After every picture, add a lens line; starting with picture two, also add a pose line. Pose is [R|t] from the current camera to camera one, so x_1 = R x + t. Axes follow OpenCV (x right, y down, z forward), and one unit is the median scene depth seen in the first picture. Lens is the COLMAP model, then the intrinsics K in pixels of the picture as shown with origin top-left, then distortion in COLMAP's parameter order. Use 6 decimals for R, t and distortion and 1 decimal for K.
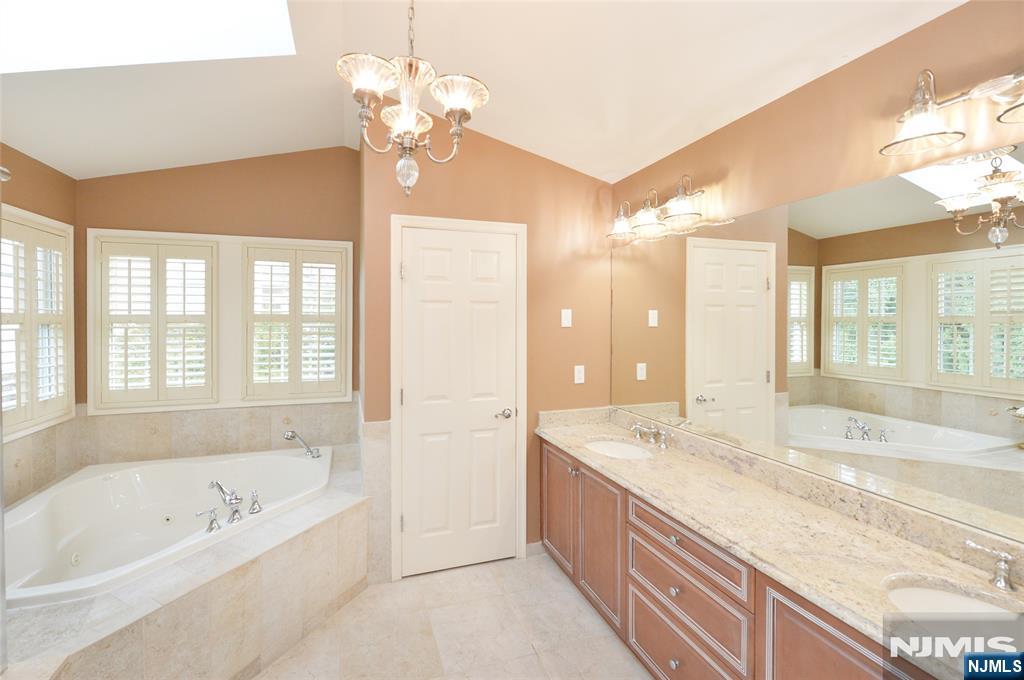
lens RADIAL K [[427.5, 0, 479.1], [0, 427.5, 323.2], [0, 0, 1]] dist [-0.000954, -0.000034]
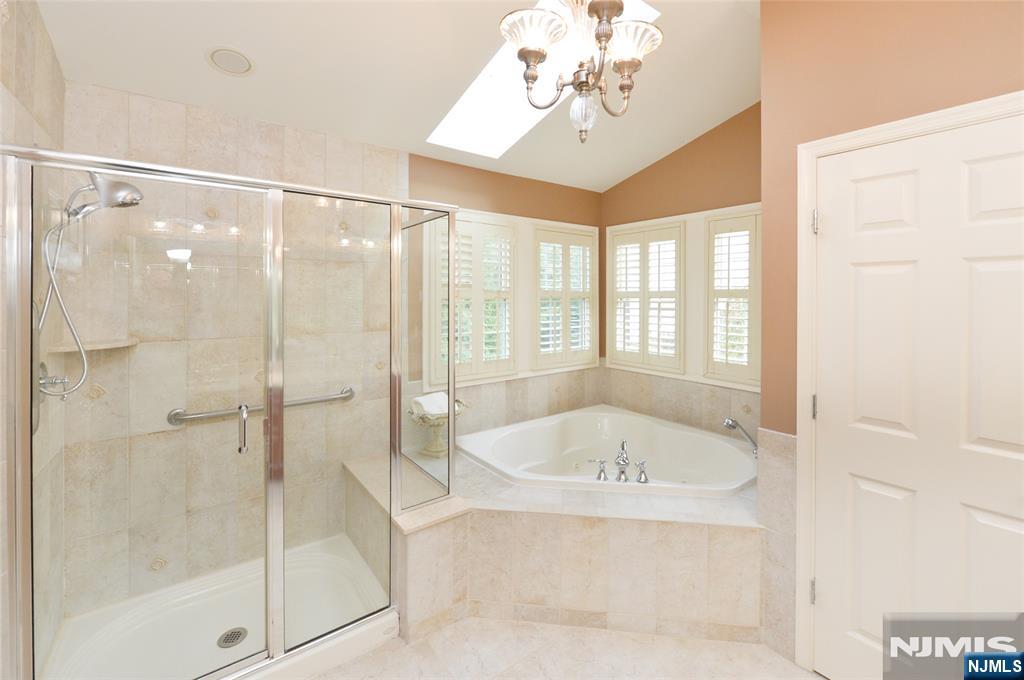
lens RADIAL K [[430.8, 0, 512.8], [0, 430.8, 297.5], [0, 0, 1]] dist [-0.001386, -0.000115]
pose [[0.341197, 0.002419, -0.939989, 0.255816], [-0.008740, 0.999962, -0.000599, 0.001792], [0.939951, 0.008419, 0.341205, 0.261223]]
